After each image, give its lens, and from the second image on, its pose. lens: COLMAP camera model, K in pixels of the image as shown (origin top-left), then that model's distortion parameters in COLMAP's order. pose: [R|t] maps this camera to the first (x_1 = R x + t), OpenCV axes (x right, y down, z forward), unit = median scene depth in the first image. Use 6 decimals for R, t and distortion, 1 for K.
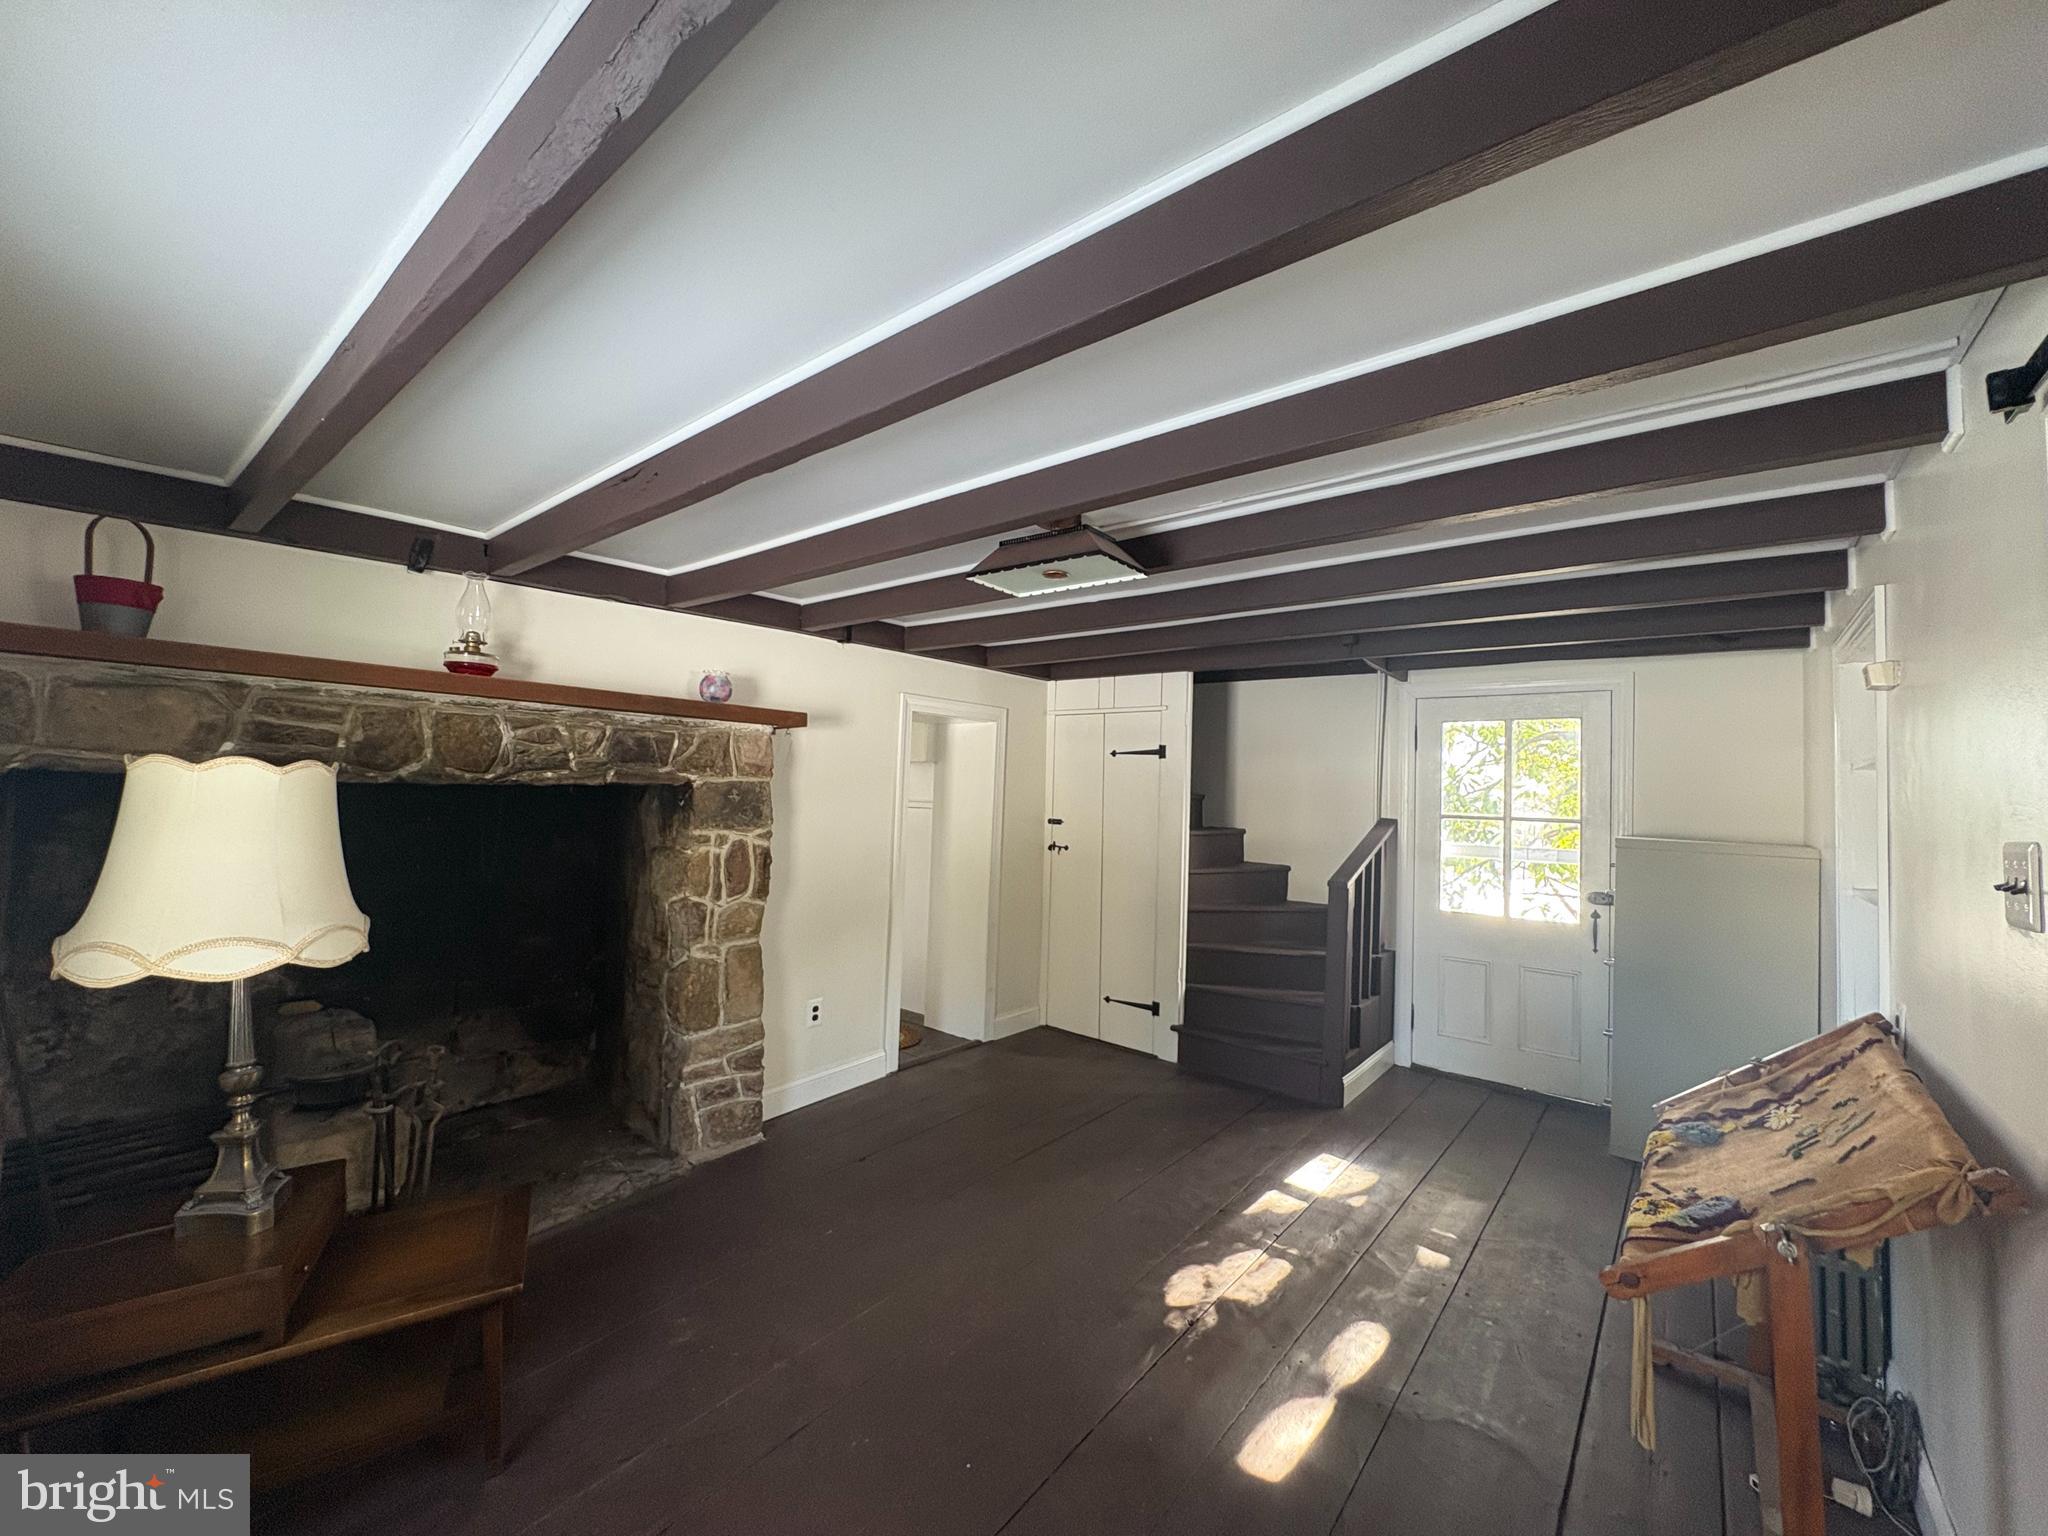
lens RADIAL K [[816.2, 0, 1033.4], [0, 816.2, 767.5], [0, 0, 1]] dist [0.000165, 0.000715]
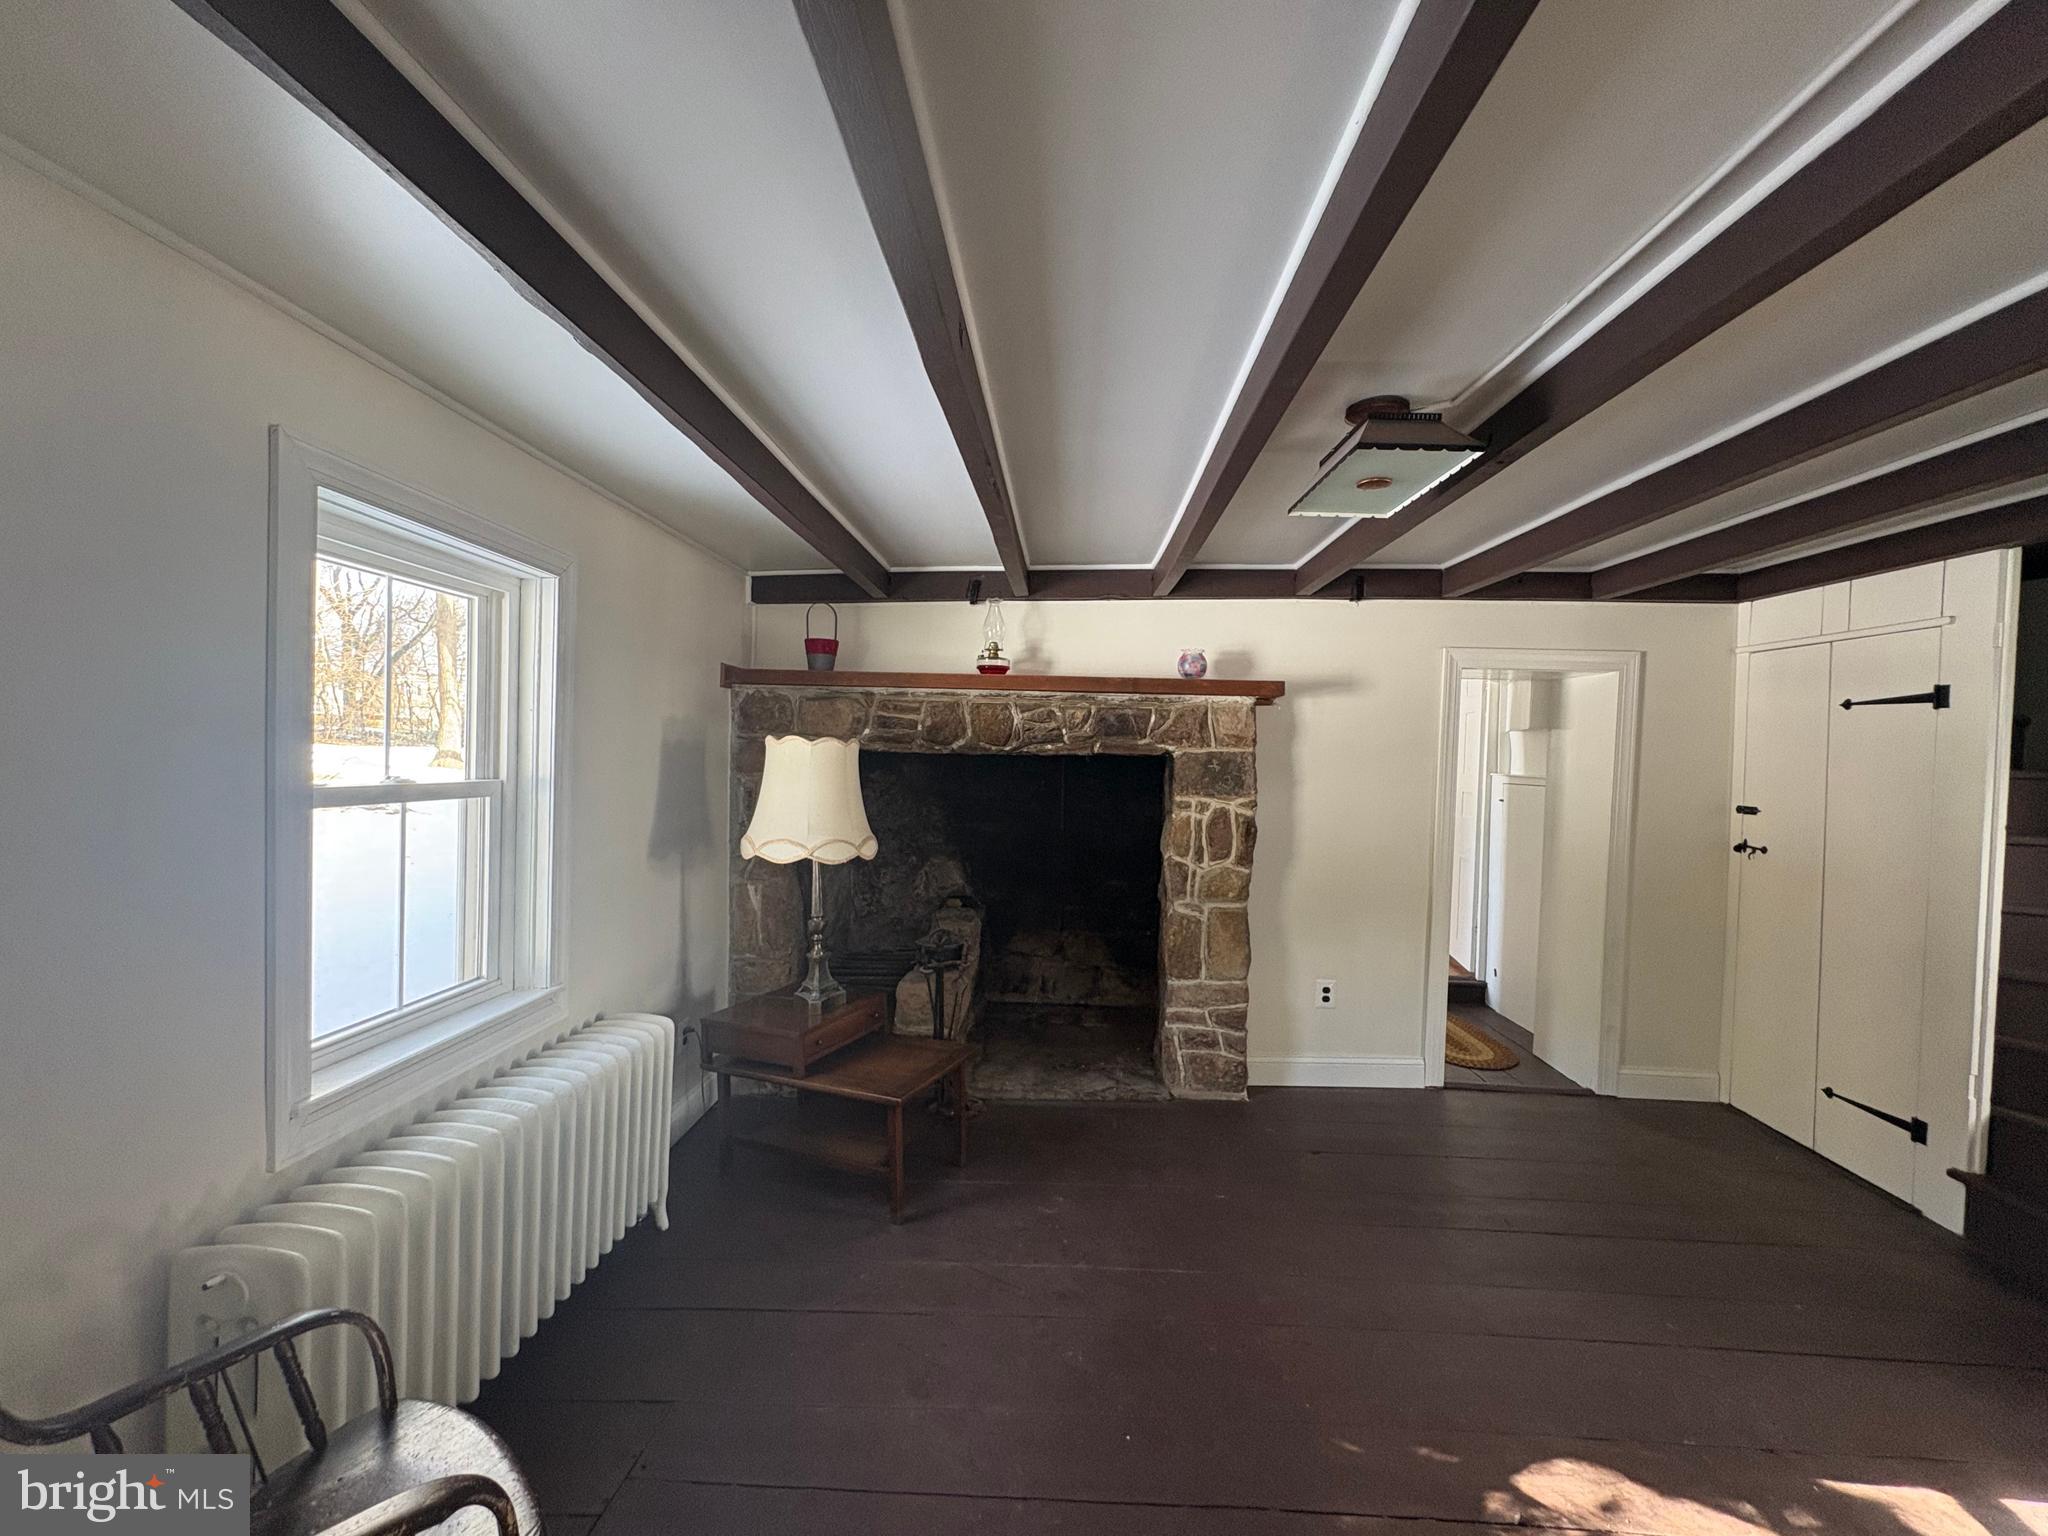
lens RADIAL K [[816.2, 0, 1026.2], [0, 816.2, 766.5], [0, 0, 1]] dist [0.000165, 0.000715]
pose [[0.589256, 0.003130, -0.807940, 0.346419], [0.015415, 0.999767, 0.015116, 0.016415], [0.807799, -0.021361, 0.589071, 0.184619]]
